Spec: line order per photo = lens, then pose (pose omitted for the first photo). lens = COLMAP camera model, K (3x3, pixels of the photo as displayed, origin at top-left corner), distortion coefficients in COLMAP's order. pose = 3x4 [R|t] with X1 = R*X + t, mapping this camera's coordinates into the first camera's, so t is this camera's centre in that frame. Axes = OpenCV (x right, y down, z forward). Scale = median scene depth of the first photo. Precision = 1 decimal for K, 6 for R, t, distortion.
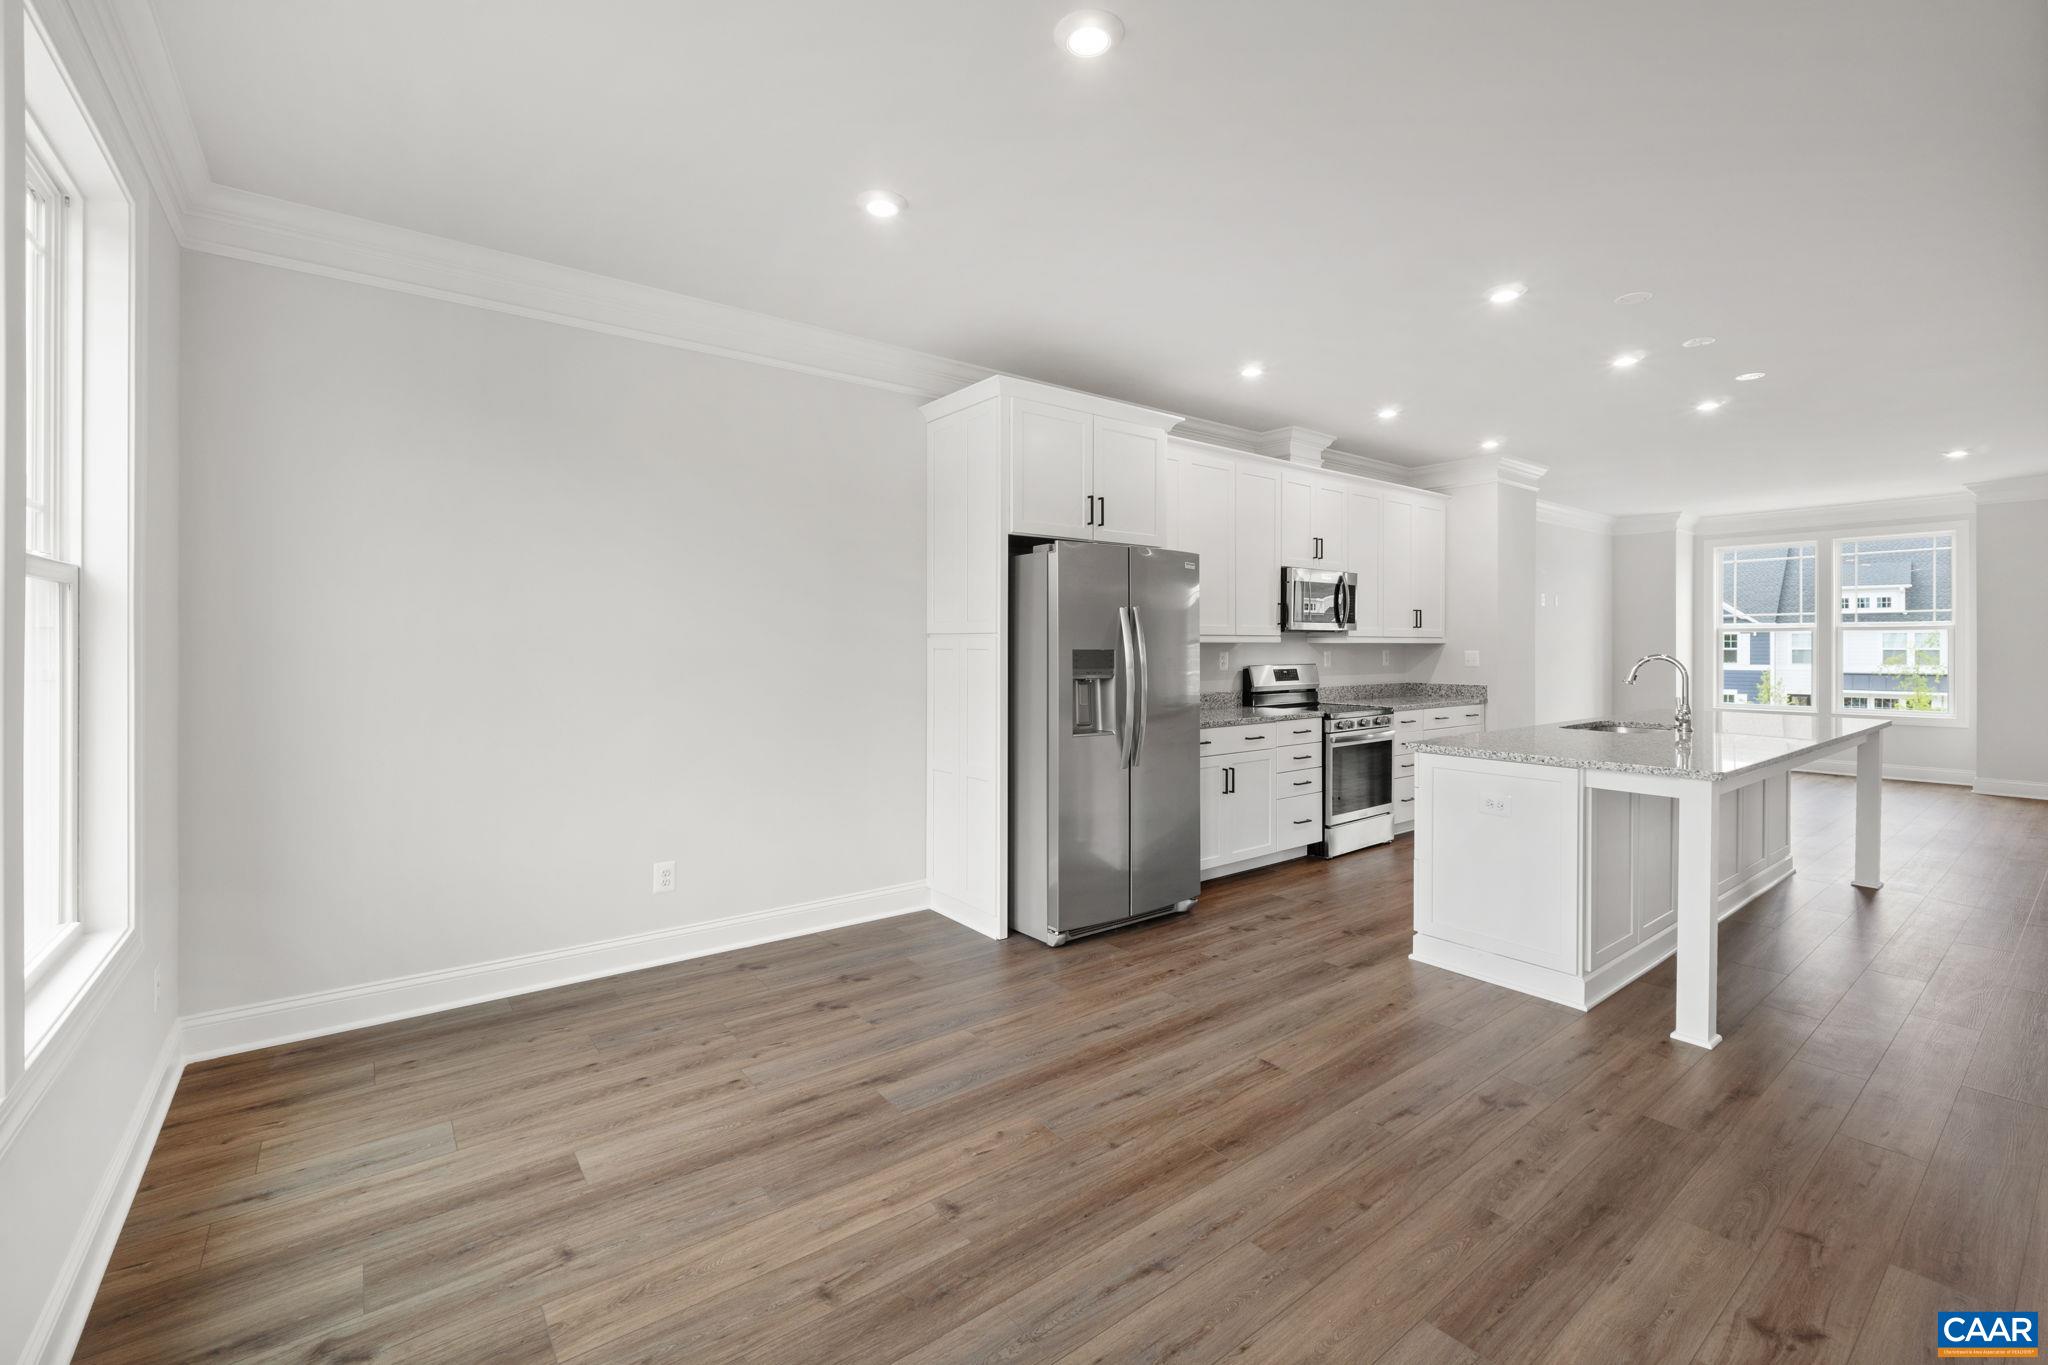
lens RADIAL K [[875.7, 0, 1033.3], [0, 875.7, 645.7], [0, 0, 1]] dist [-0.002497, -0.000157]
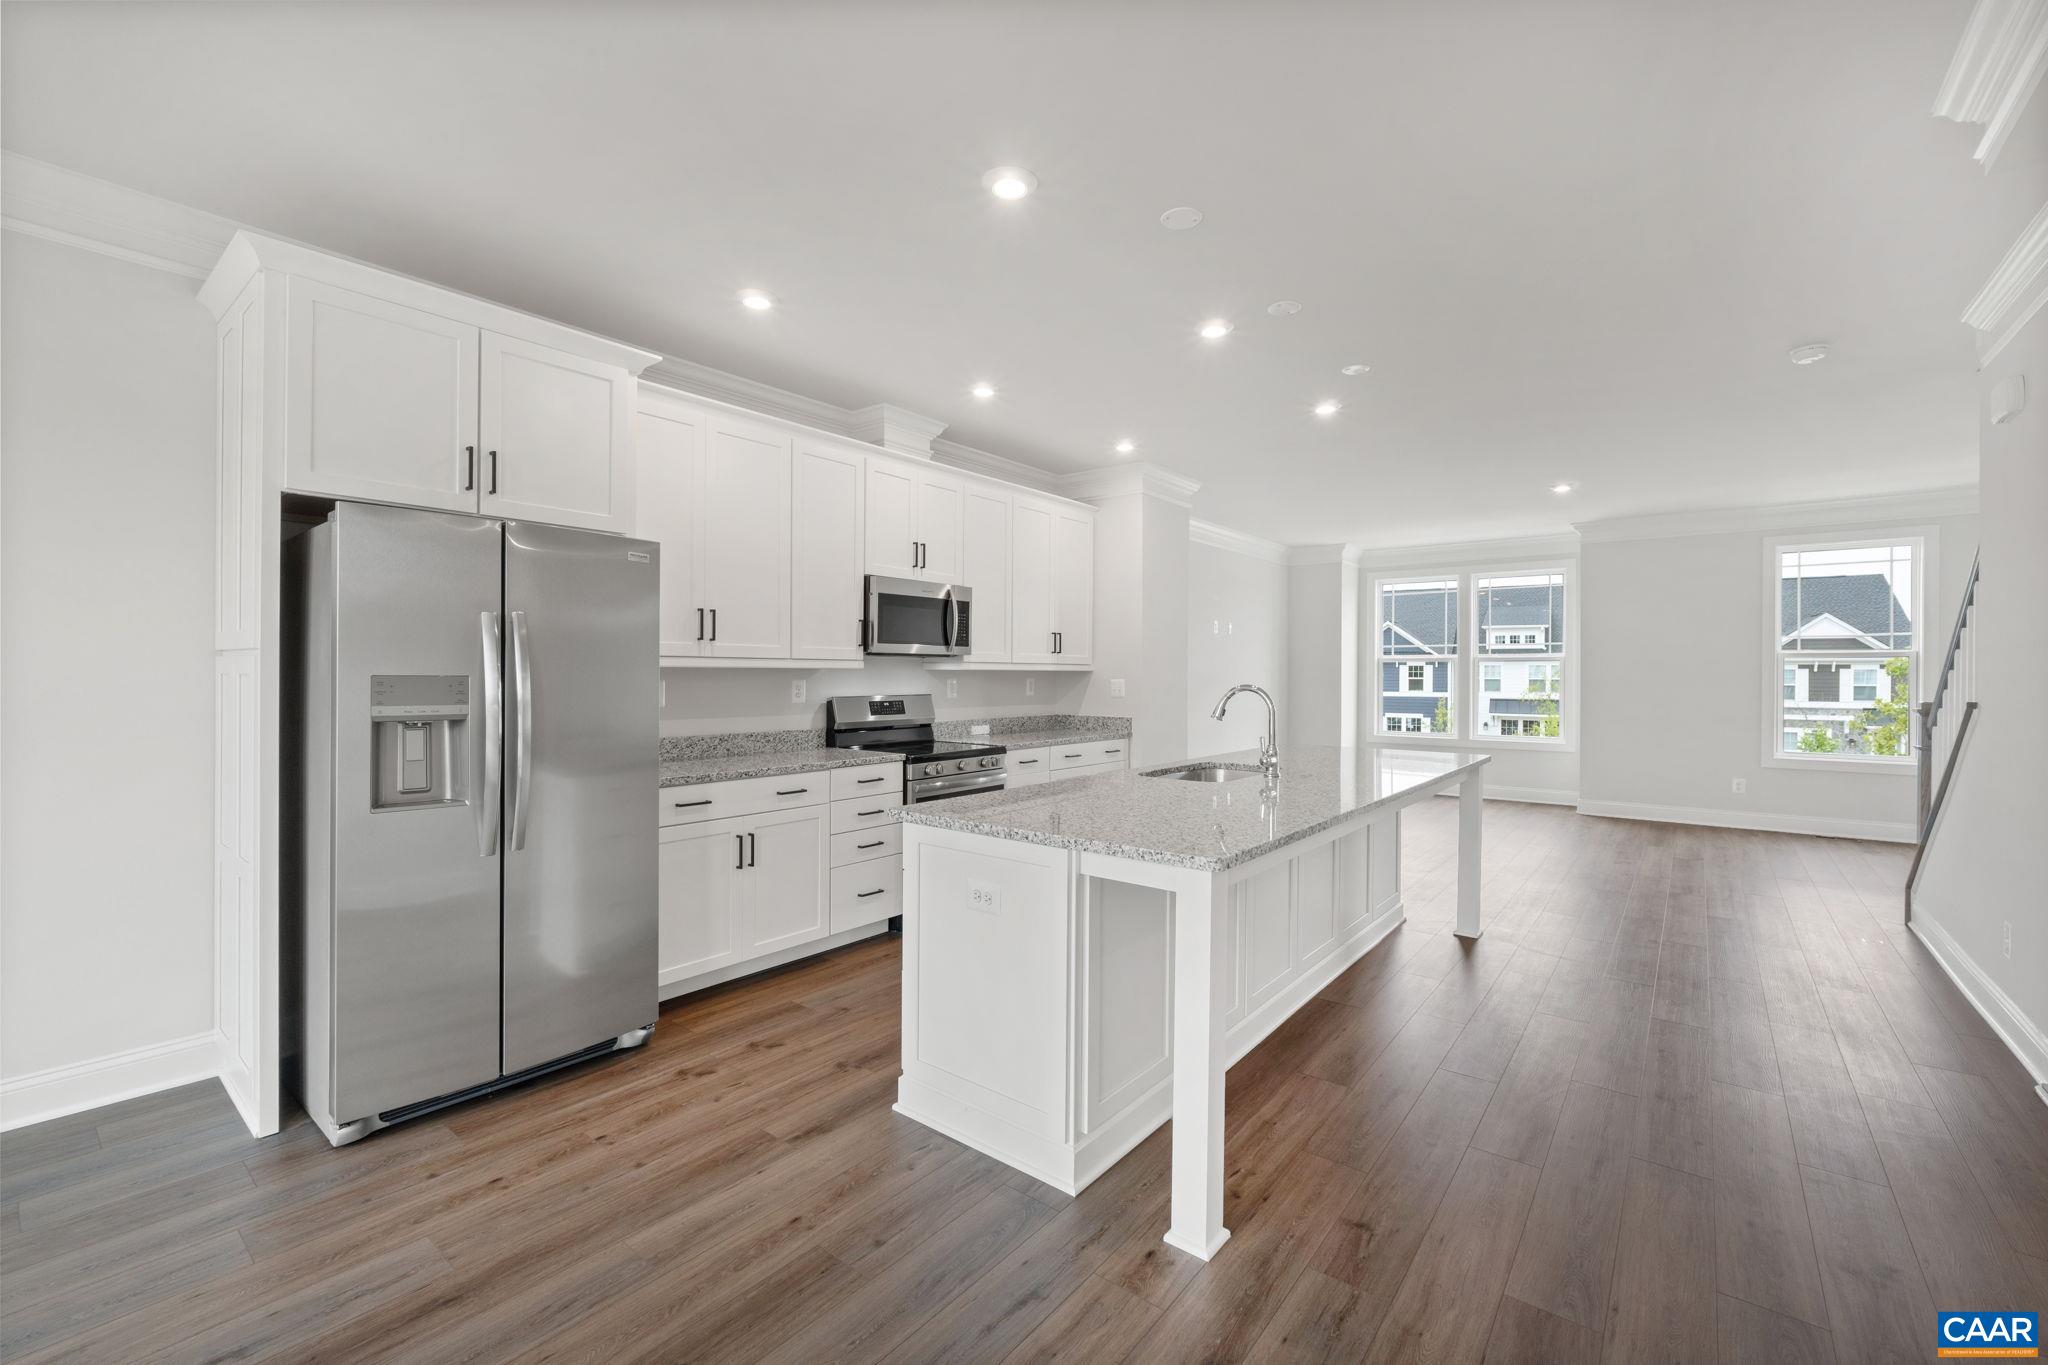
lens RADIAL K [[875.7, 0, 1018.0], [0, 875.7, 674.5], [0, 0, 1]] dist [-0.002497, -0.000157]
pose [[0.971174, 0.004629, 0.238328, 0.176247], [-0.005161, 0.999985, 0.001606, -0.000265], [-0.238317, -0.002790, 0.971183, 0.139919]]
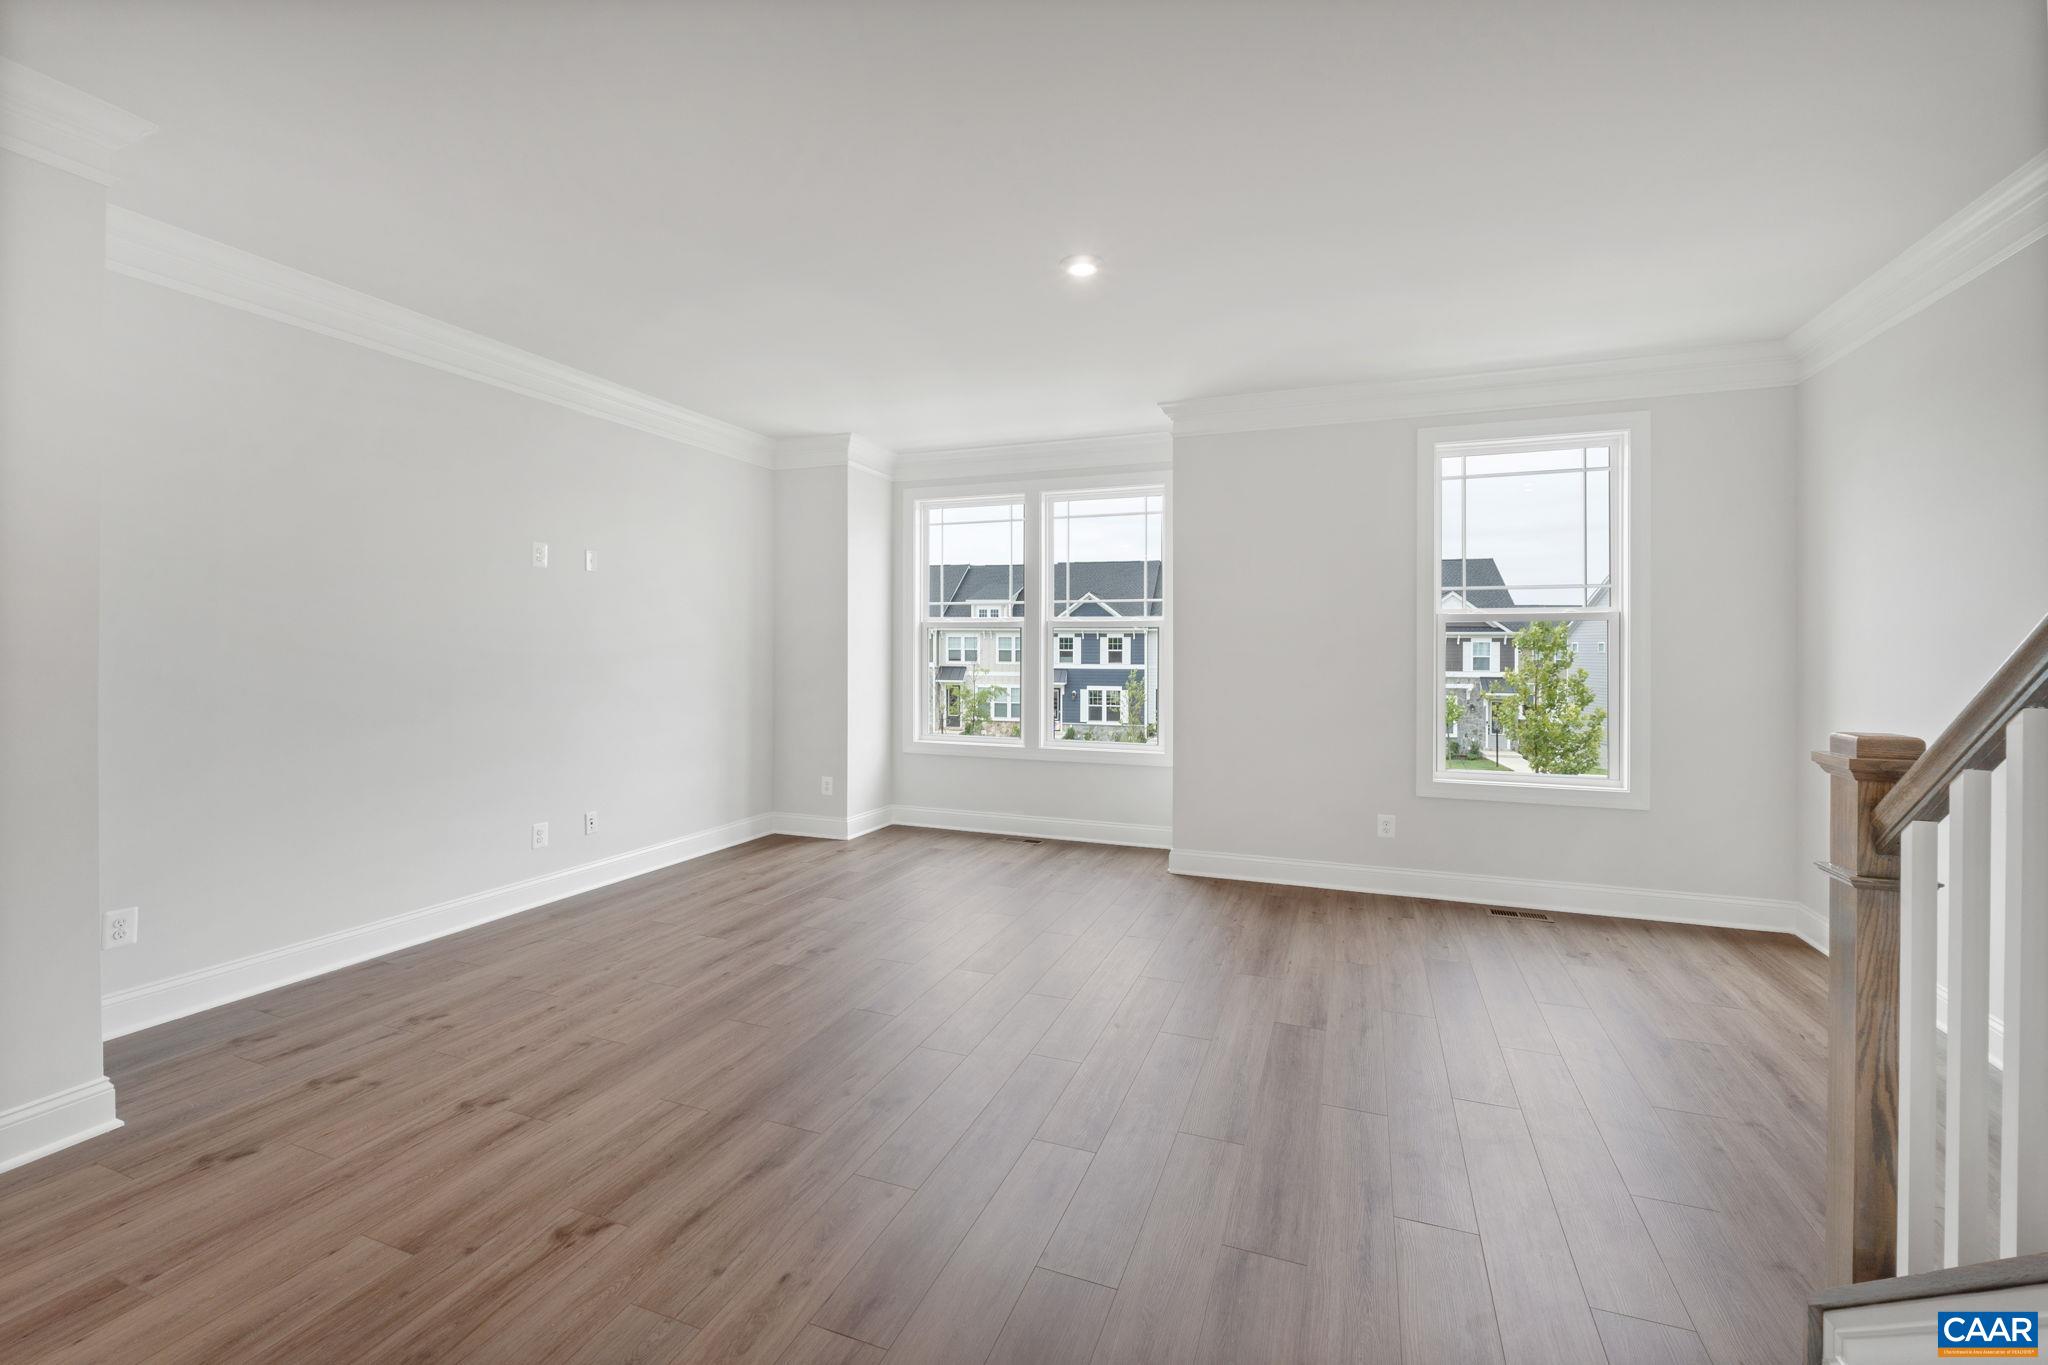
lens RADIAL K [[875.7, 0, 1029.5], [0, 875.7, 643.9], [0, 0, 1]] dist [-0.002497, -0.000157]
pose [[0.856458, 0.006368, 0.516177, 0.726935], [-0.005382, 0.999980, -0.003407, -0.001372], [-0.516188, 0.000140, 0.856475, 0.549175]]
